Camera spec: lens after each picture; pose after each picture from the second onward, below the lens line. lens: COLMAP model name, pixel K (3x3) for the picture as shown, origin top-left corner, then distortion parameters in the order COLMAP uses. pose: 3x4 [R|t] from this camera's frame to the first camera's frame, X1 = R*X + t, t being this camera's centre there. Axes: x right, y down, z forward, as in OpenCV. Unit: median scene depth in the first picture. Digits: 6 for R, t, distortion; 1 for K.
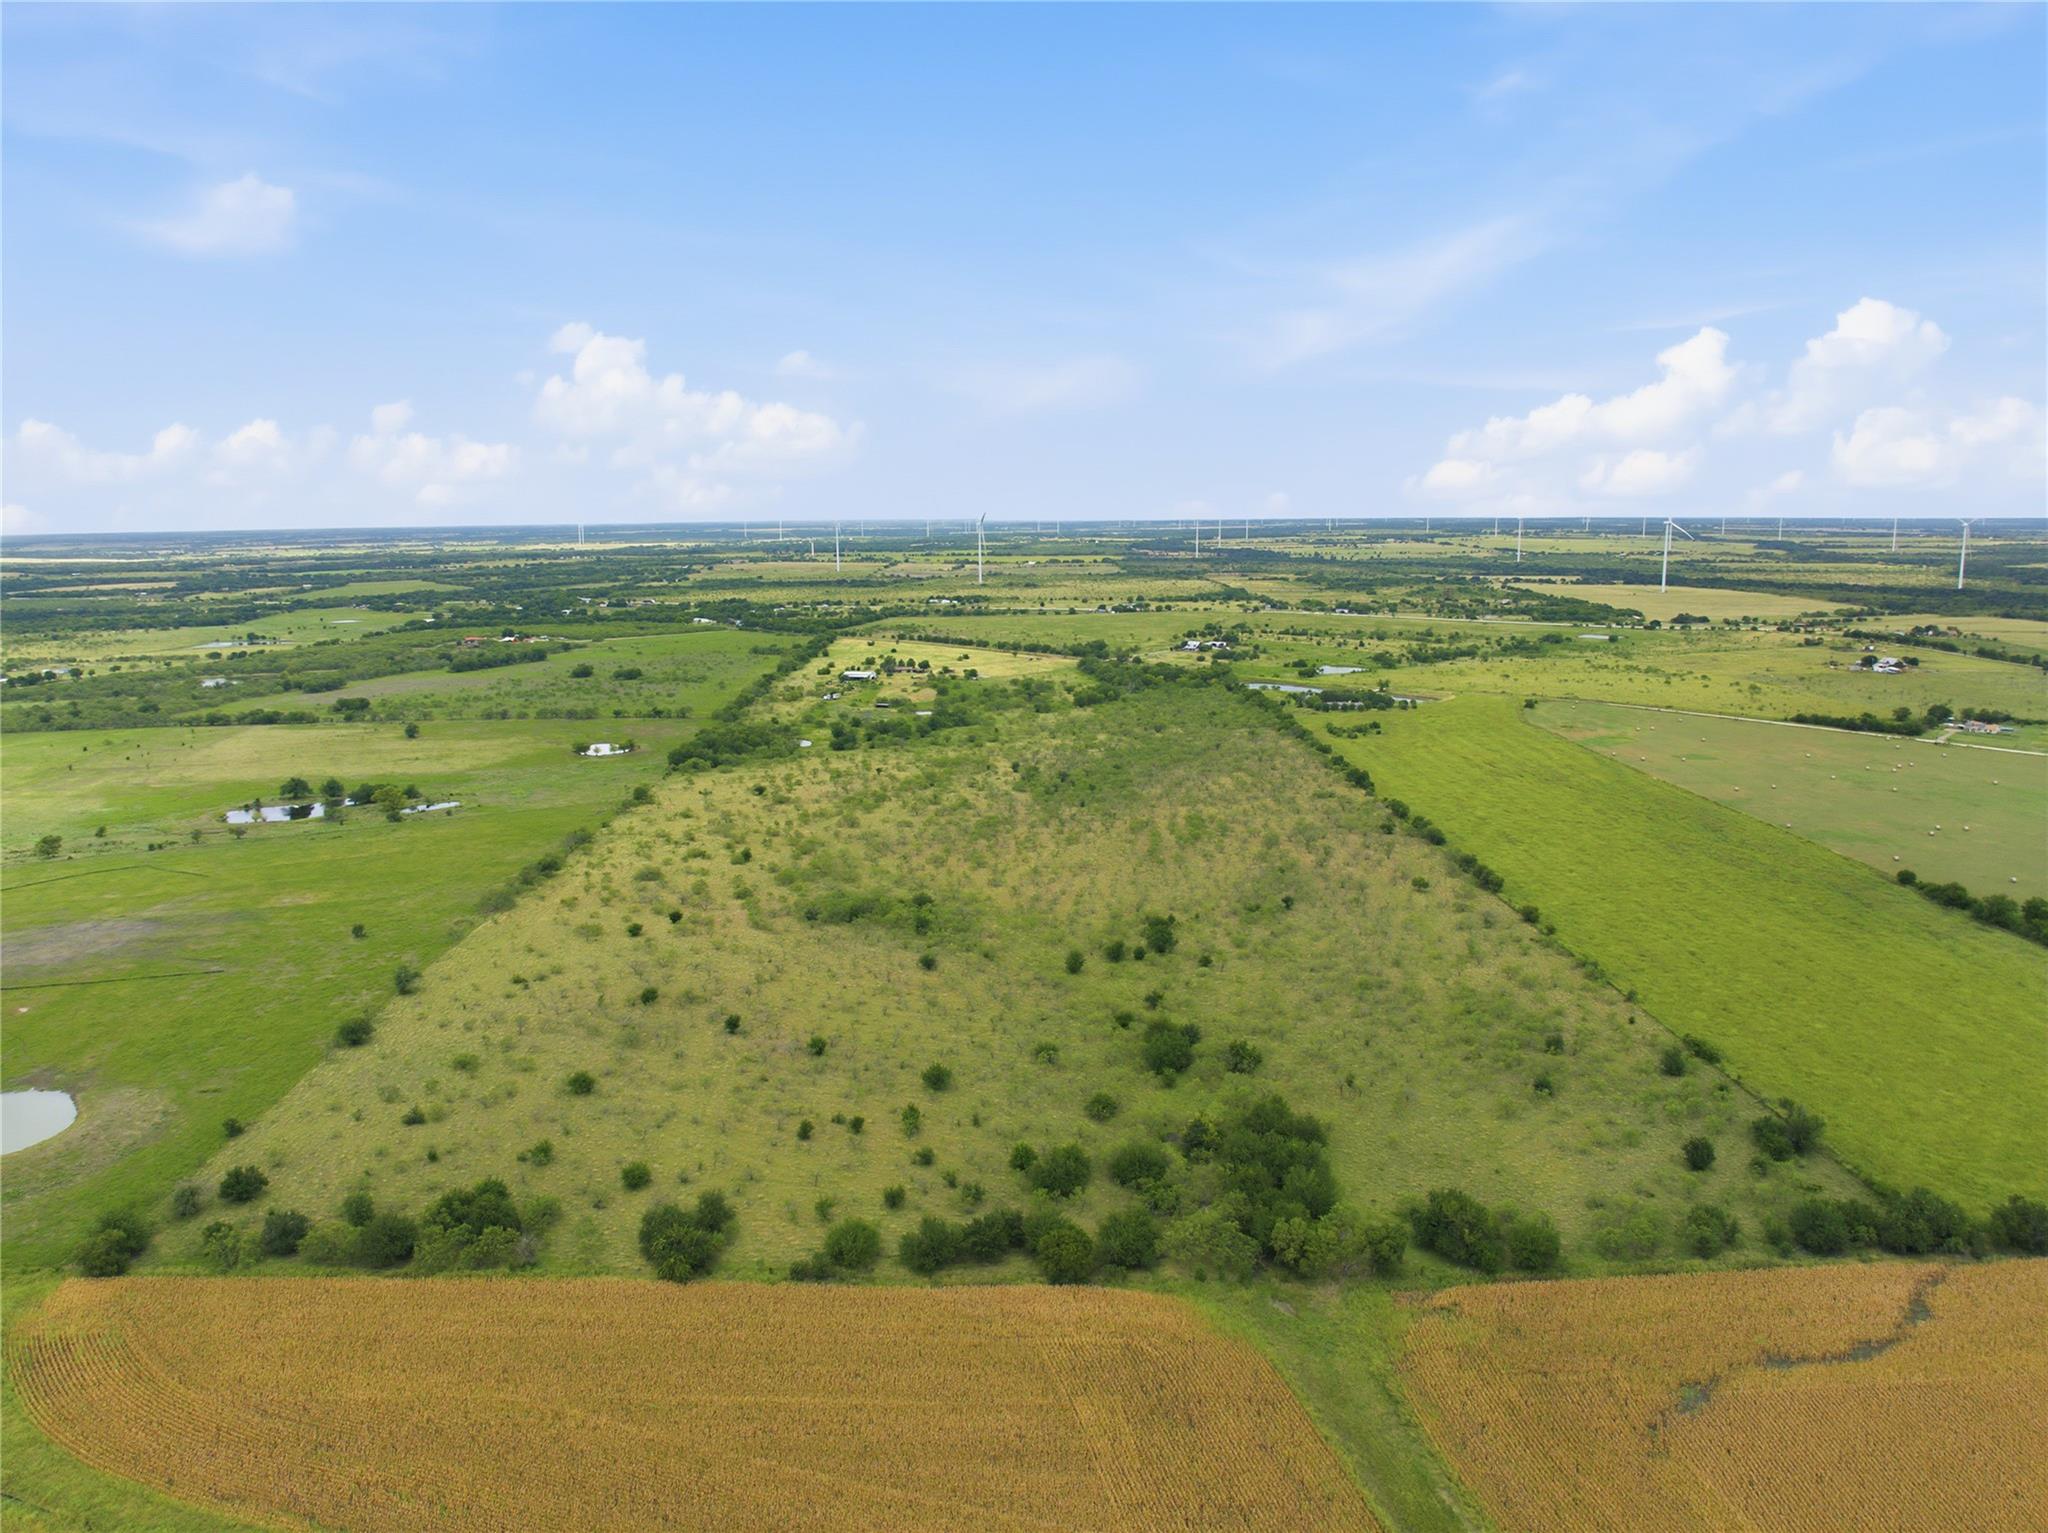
lens RADIAL K [[1381.2, 0, 1024.0], [0, 1381.2, 766.5], [0, 0, 1]] dist [-0.031090, -0.001976]
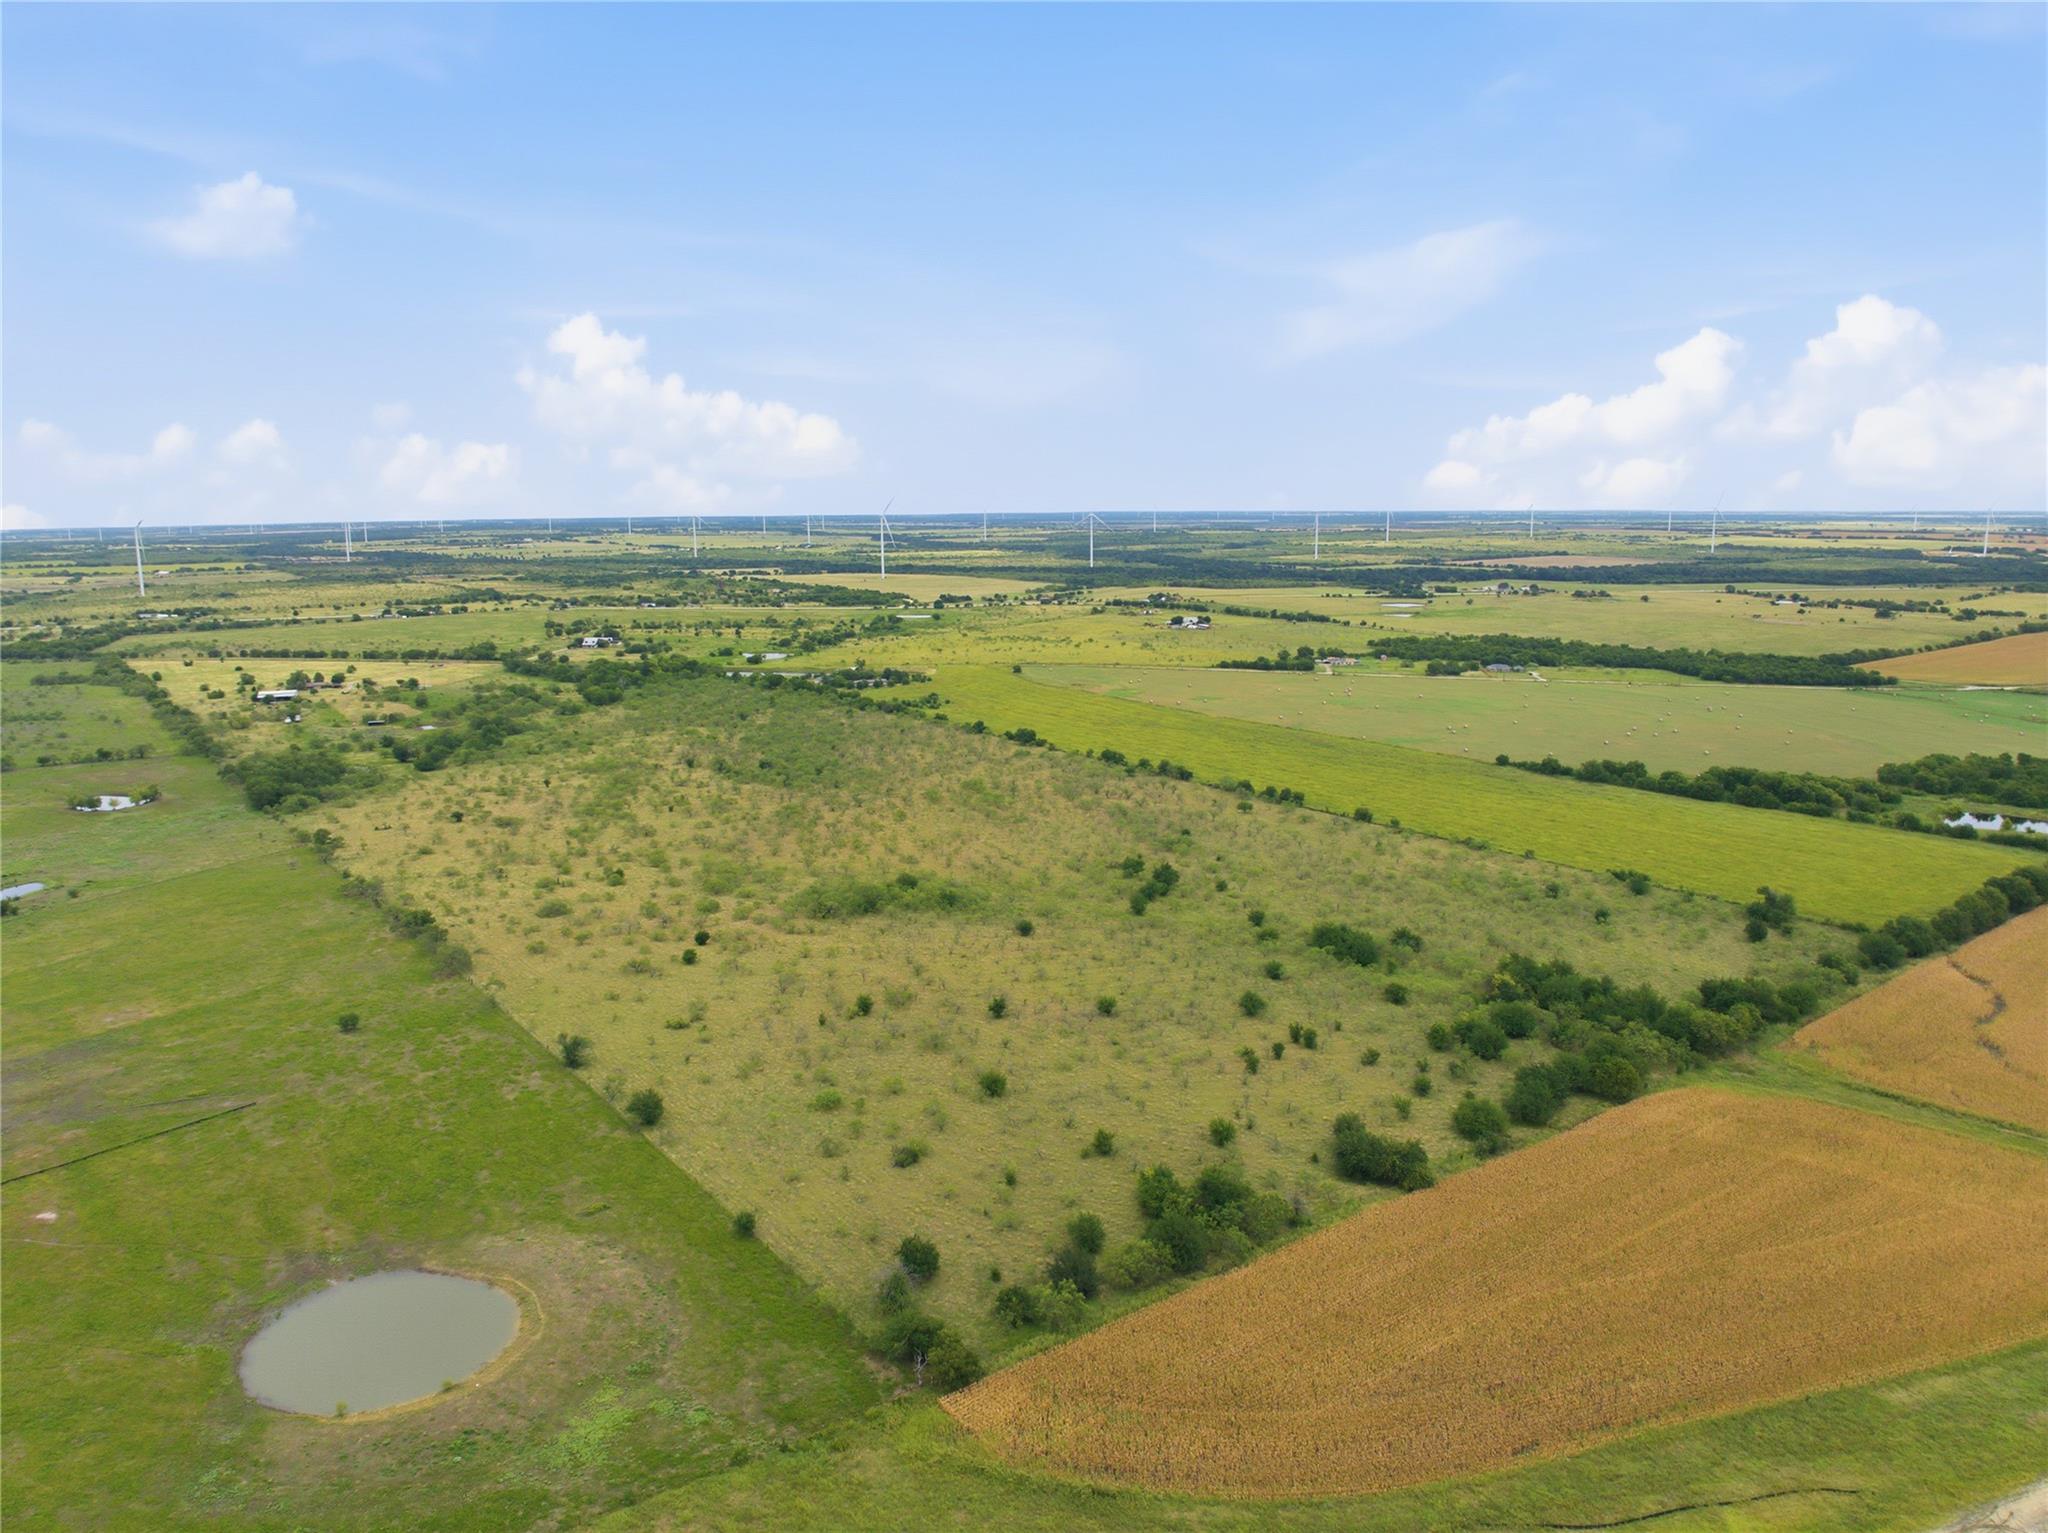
lens RADIAL K [[1381.2, 0, 1024.0], [0, 1381.2, 766.5], [0, 0, 1]] dist [-0.031090, -0.001976]
pose [[0.822506, -0.105088, 0.558964, -0.314419], [0.104691, 0.993963, 0.032818, -0.003977], [-0.559038, 0.031526, 0.828542, 0.085215]]
